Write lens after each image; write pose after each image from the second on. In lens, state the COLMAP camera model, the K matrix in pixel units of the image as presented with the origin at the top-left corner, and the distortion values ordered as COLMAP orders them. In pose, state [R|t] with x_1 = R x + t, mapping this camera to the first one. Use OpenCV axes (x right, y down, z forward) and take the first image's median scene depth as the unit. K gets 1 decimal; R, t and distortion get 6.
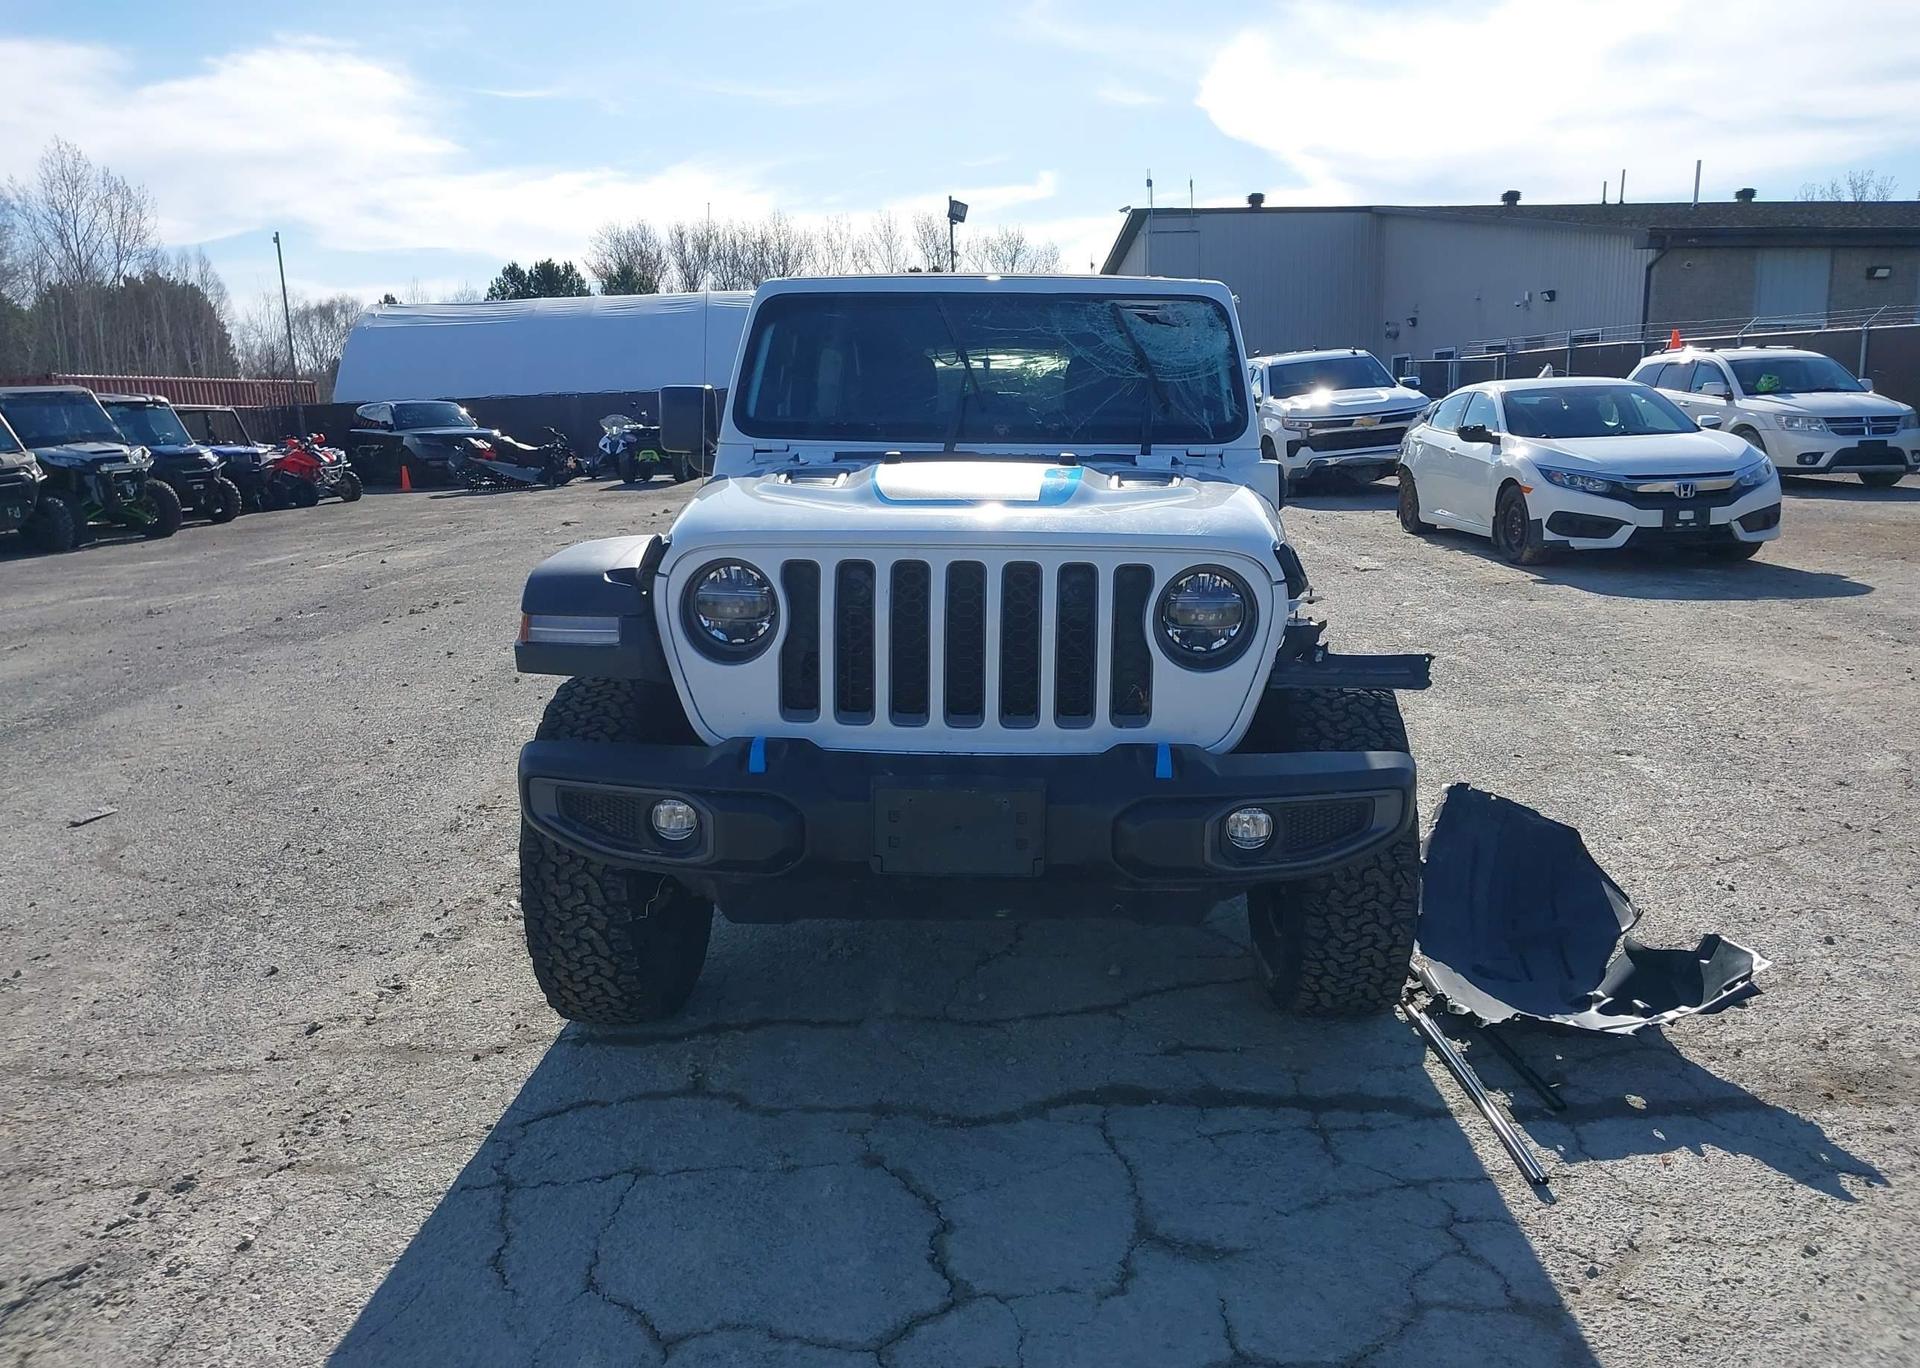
lens RADIAL K [[1546.6, 0, 914.5], [0, 1546.6, 617.5], [0, 0, 1]] dist [0.074925, -0.110628]
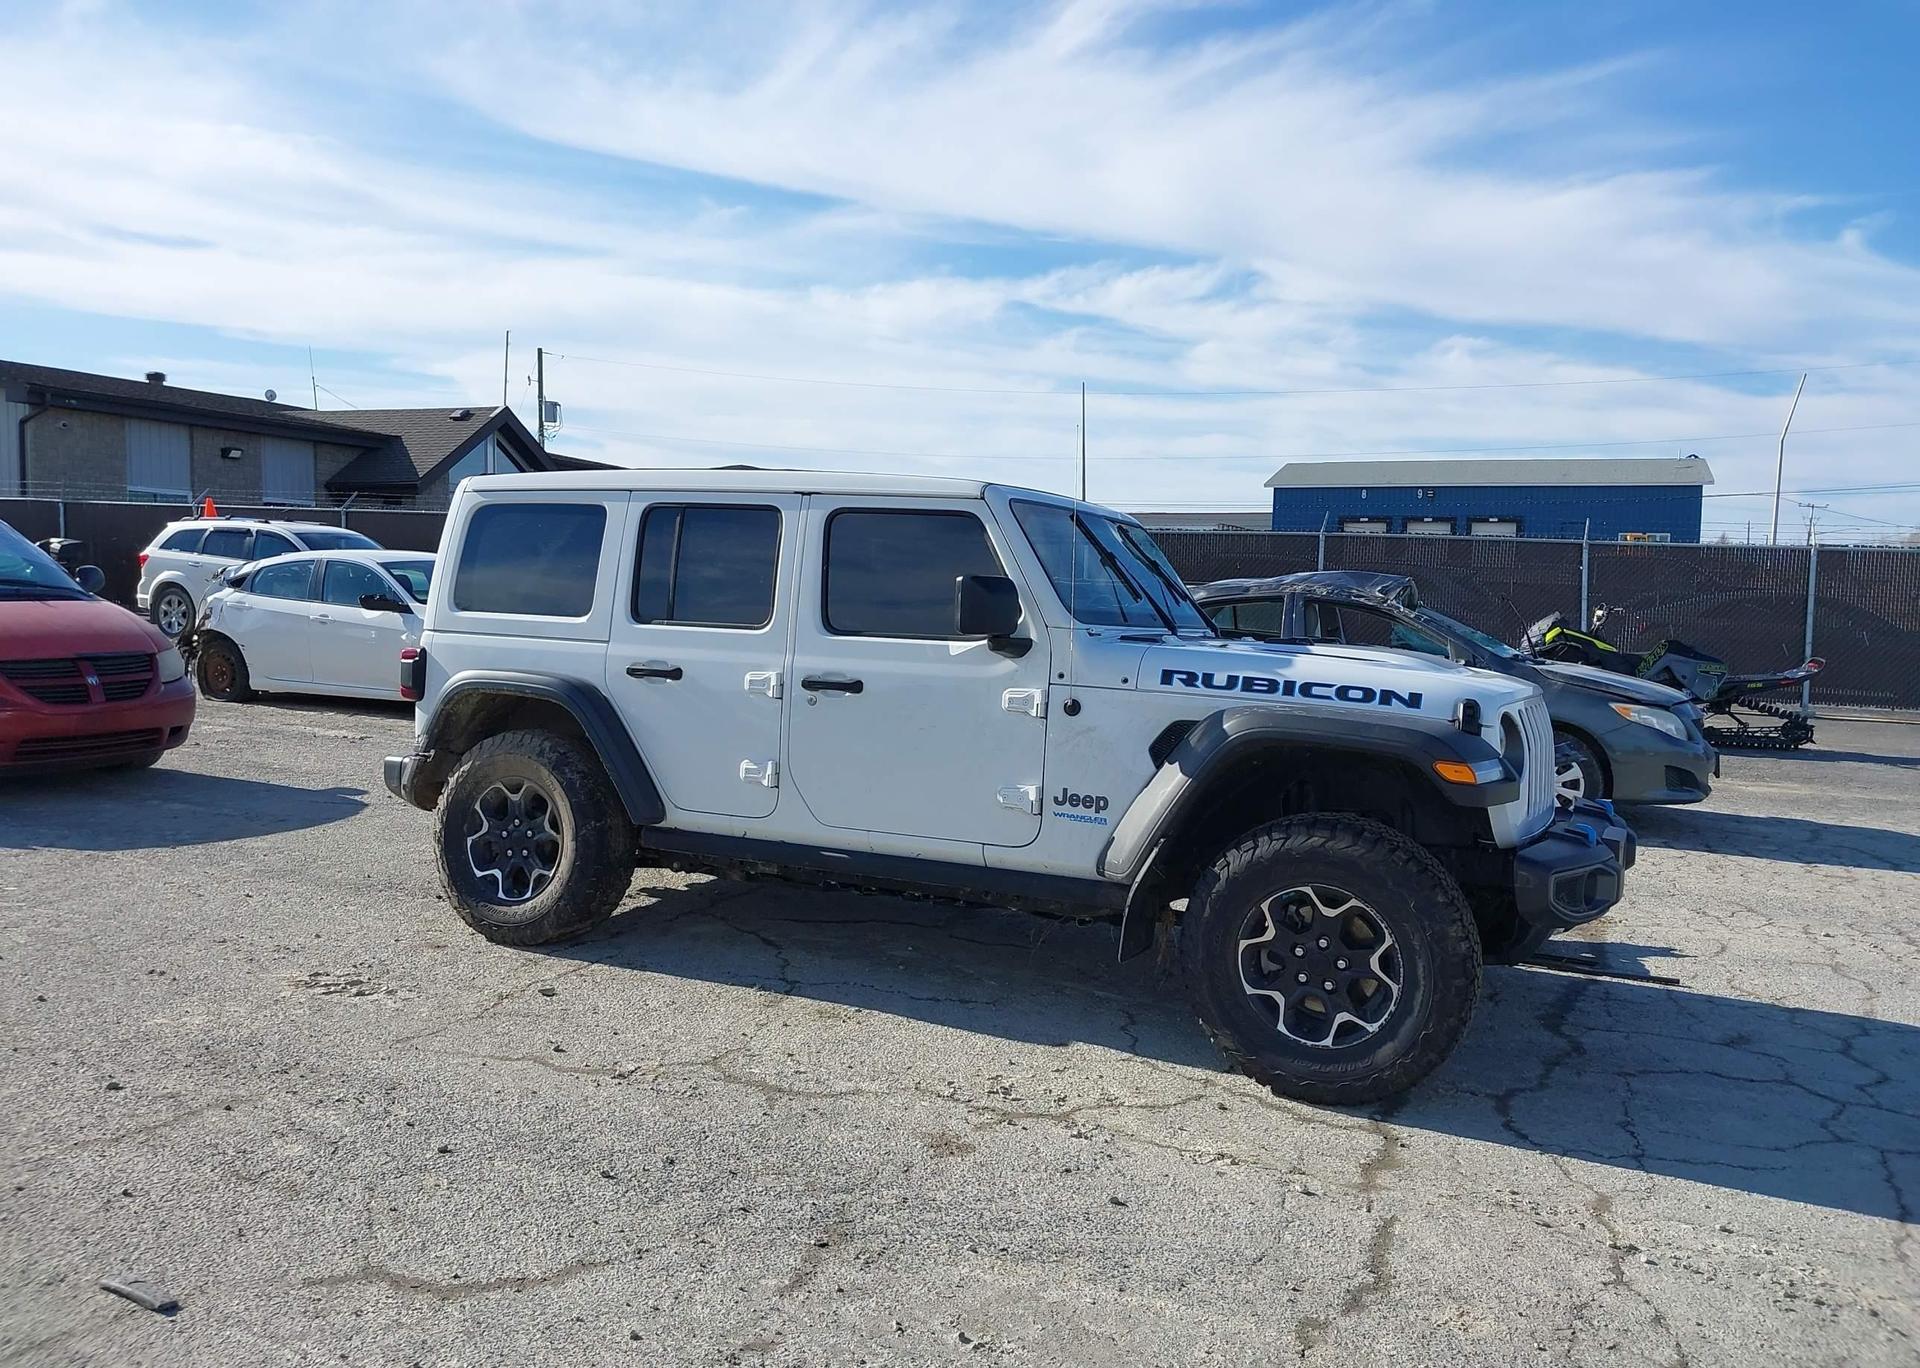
lens RADIAL K [[1546.6, 0, 914.5], [0, 1546.6, 617.5], [0, 0, 1]] dist [0.074925, -0.110628]
pose [[0.375943, 0.005367, 0.926627, -1.329514], [0.082823, 0.995786, -0.039370, -0.097615], [-0.922934, 0.091547, 0.373914, 0.751215]]
